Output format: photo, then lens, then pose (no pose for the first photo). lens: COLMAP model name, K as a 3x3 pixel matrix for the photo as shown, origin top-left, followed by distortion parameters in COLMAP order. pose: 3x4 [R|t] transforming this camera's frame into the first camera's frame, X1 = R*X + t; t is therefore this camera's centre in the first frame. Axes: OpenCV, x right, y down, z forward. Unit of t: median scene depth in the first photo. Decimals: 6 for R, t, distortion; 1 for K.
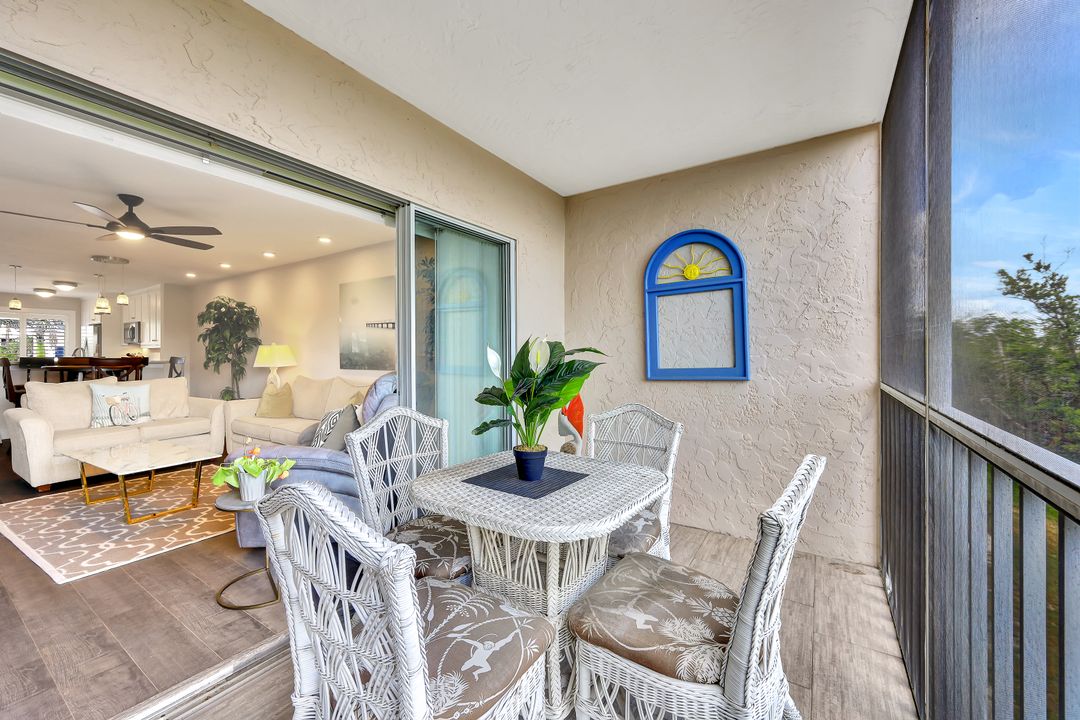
lens RADIAL K [[435.8, 0, 537.3], [0, 435.8, 354.7], [0, 0, 1]] dist [0.000014, -0.000082]
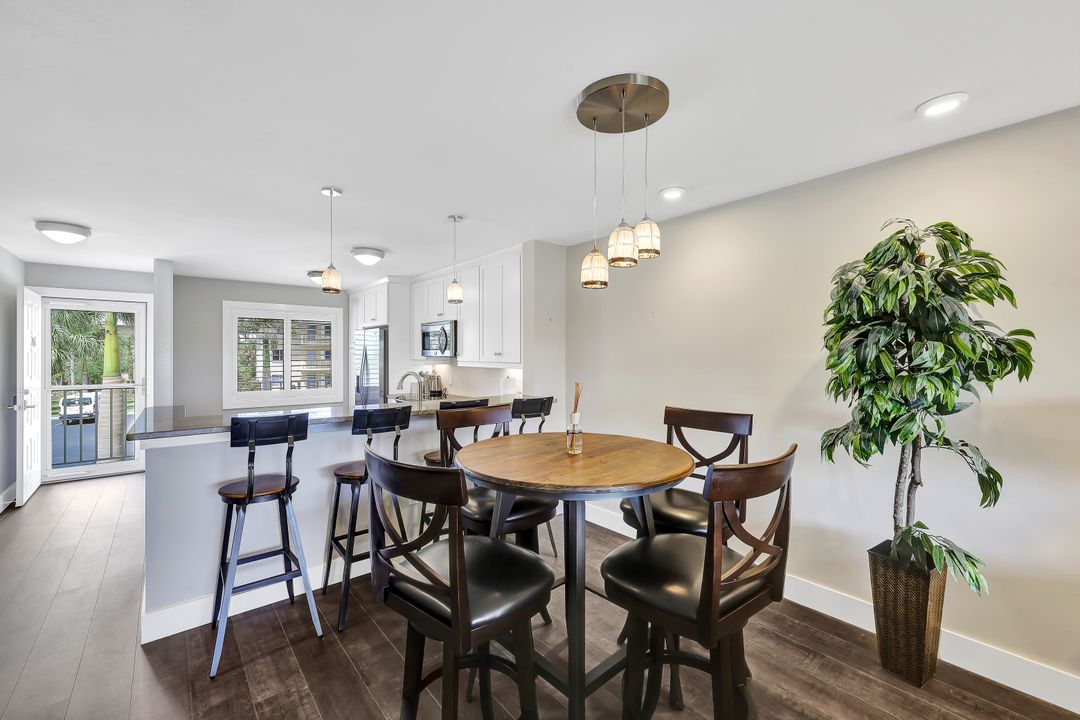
lens RADIAL K [[454.0, 0, 540.0], [0, 454.0, 360.0], [0, 0, 1]] dist [0.002713, 0.000321]
pose [[0.957962, 0.002492, -0.286883, -1.679363], [0.000712, 0.999939, 0.011066, -0.078914], [0.286893, -0.010805, 0.957902, 1.213759]]
